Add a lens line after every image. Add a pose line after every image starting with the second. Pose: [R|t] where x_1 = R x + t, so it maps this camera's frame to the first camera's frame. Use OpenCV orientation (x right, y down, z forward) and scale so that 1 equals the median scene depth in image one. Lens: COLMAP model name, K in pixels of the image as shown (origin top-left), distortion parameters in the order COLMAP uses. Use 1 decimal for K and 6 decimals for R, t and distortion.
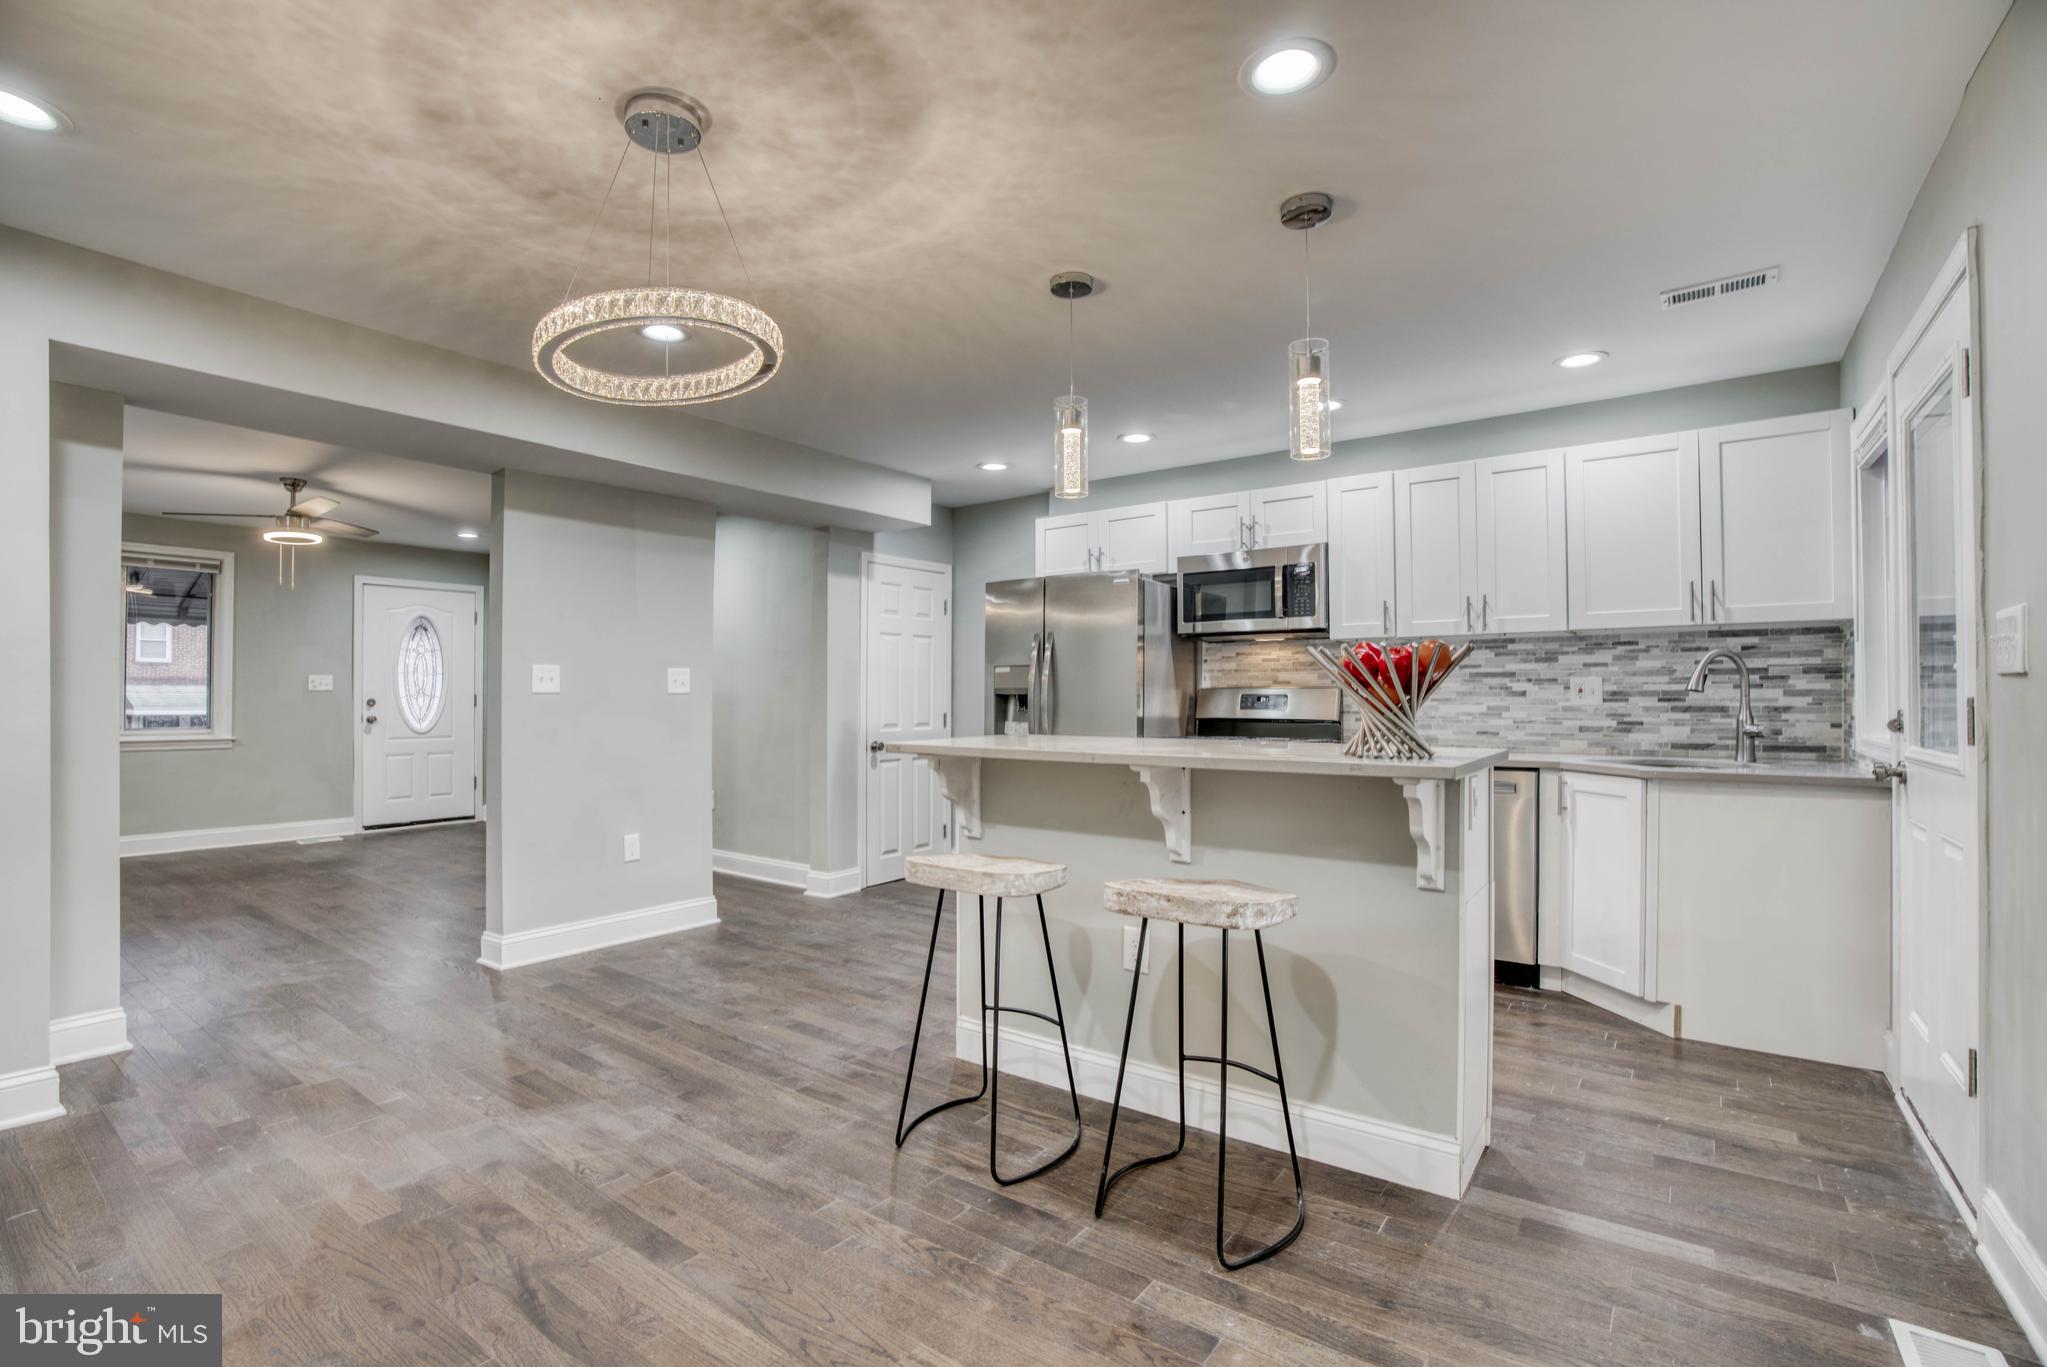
lens RADIAL K [[936.2, 0, 996.3], [0, 936.2, 687.3], [0, 0, 1]] dist [-0.071410, 0.026355]
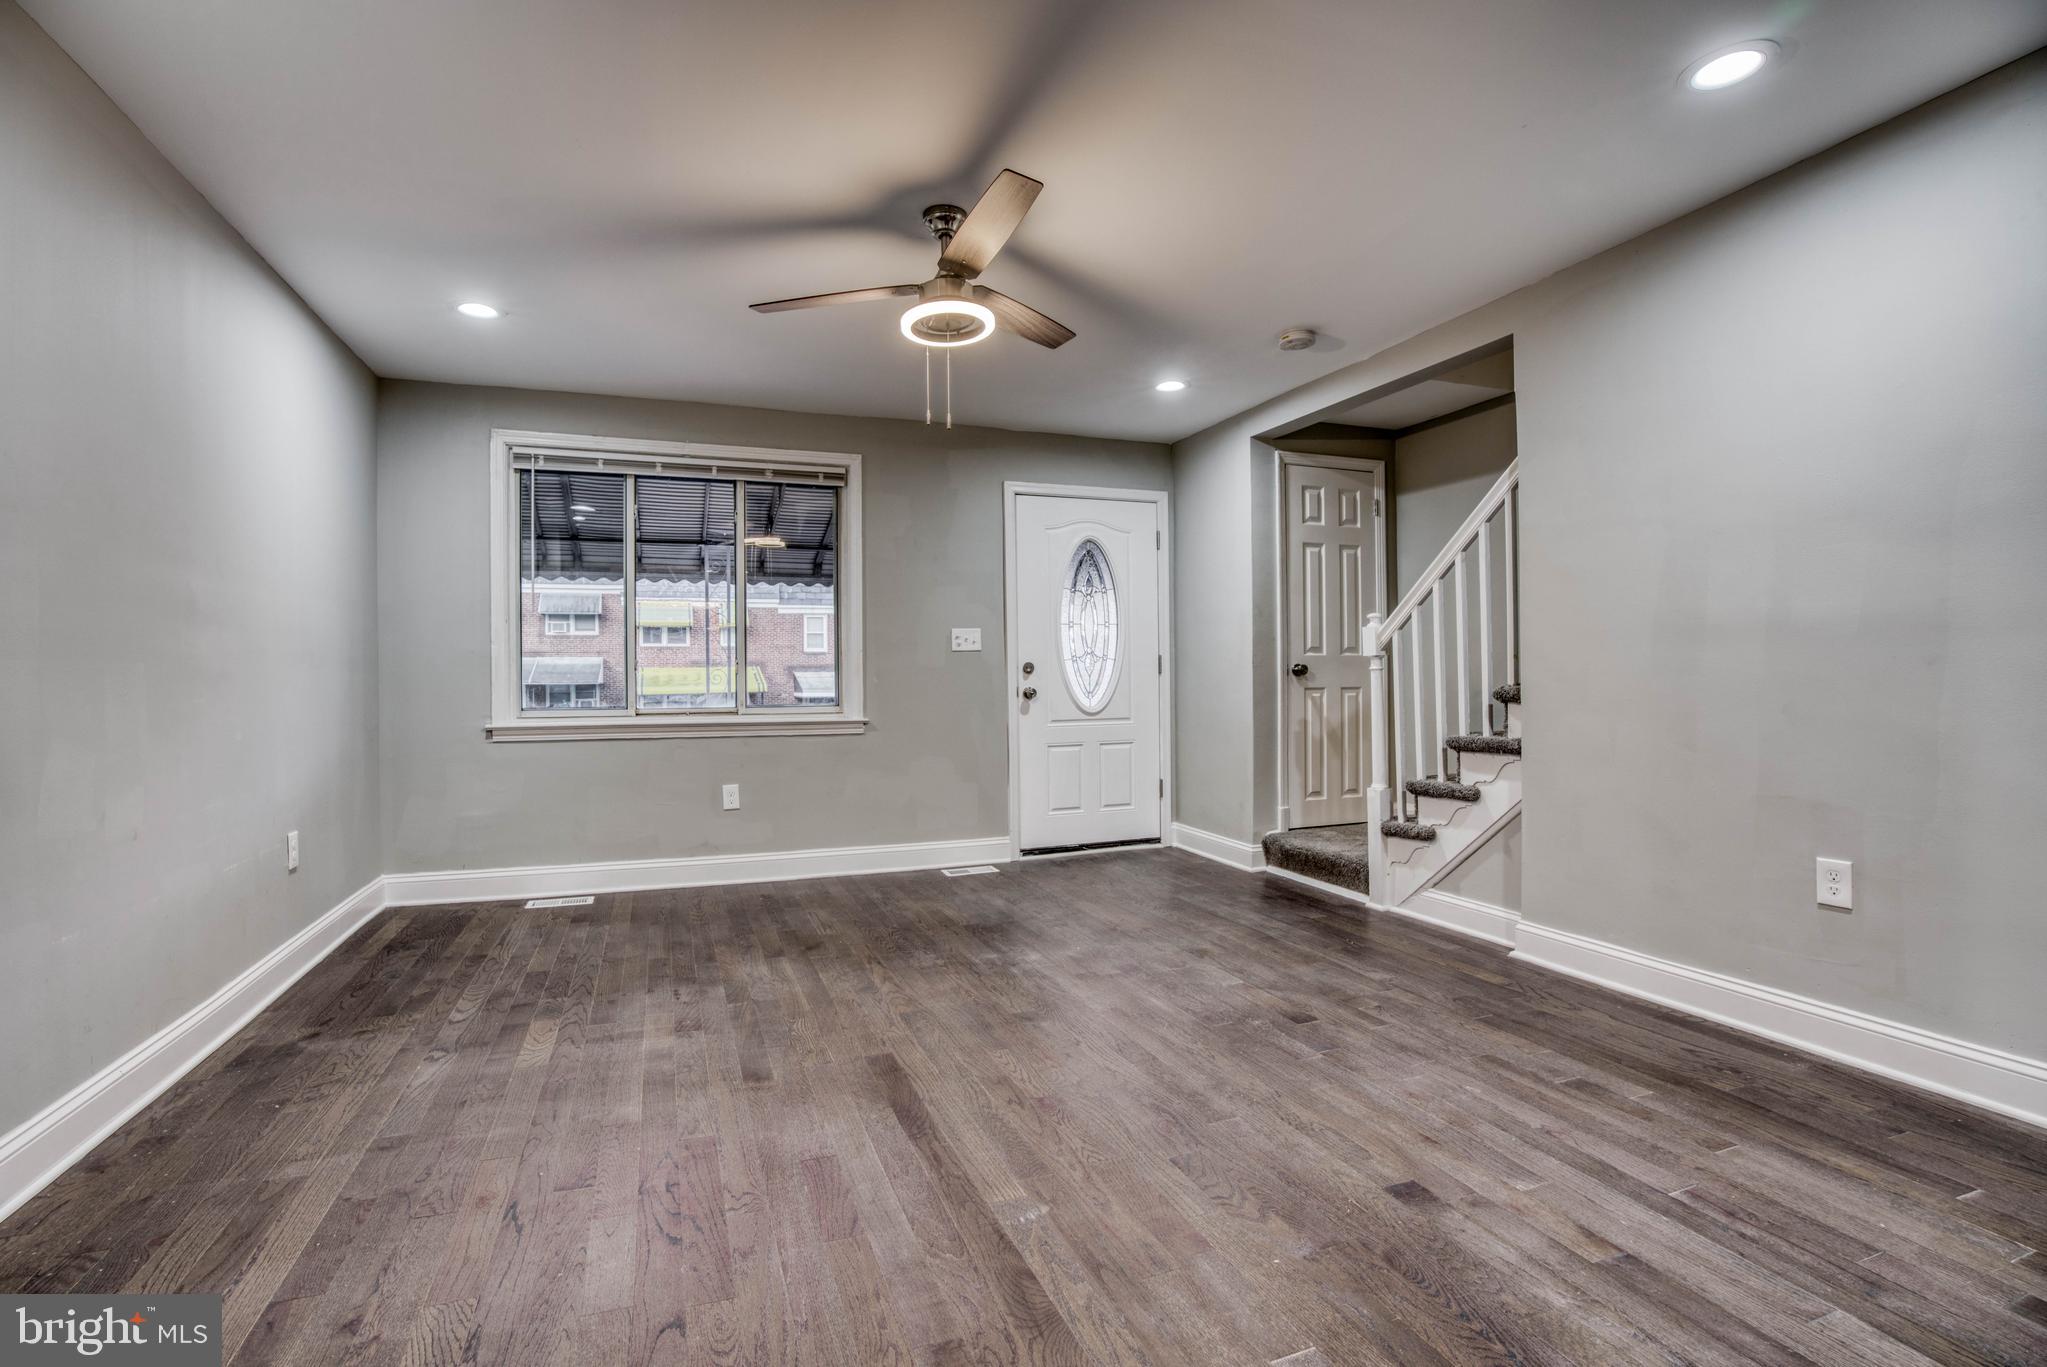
lens RADIAL K [[936.2, 0, 1008.5], [0, 936.2, 672.9], [0, 0, 1]] dist [-0.071410, 0.026355]
pose [[0.849644, -0.013736, -0.527178, -0.632877], [0.015887, 0.999874, -0.000448, 0.039590], [0.527117, -0.007995, 0.849755, 0.759016]]
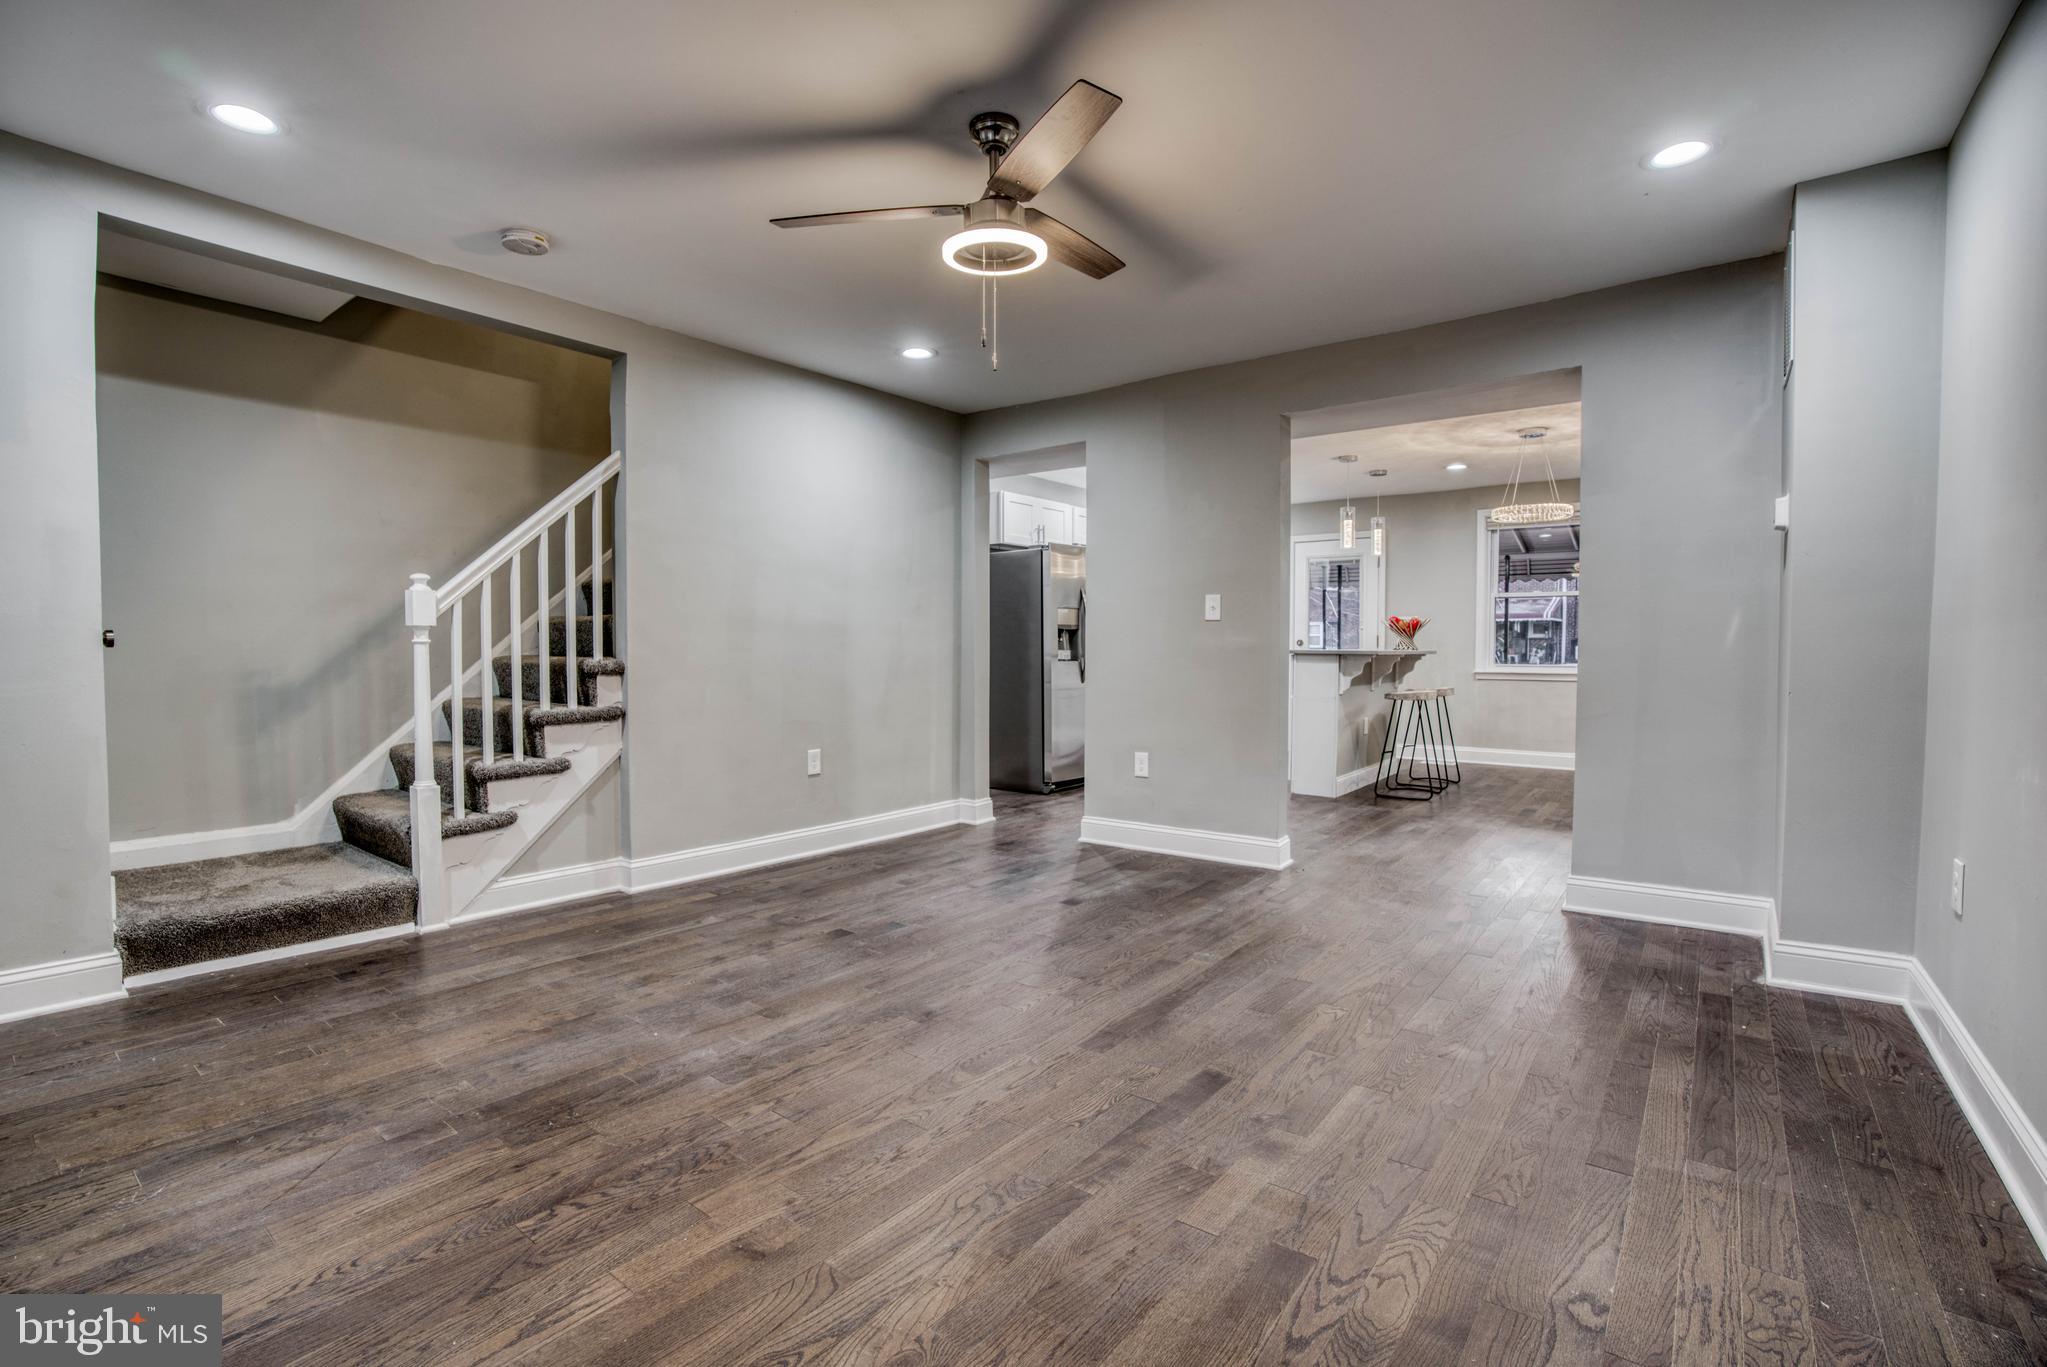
lens RADIAL K [[936.2, 0, 1001.8], [0, 936.2, 626.4], [0, 0, 1]] dist [-0.071410, 0.026355]
pose [[0.011363, 0.023881, 0.999650, -1.534469], [-0.010032, 0.999667, -0.023767, 0.041441], [-0.999885, -0.009759, 0.011598, 1.240022]]
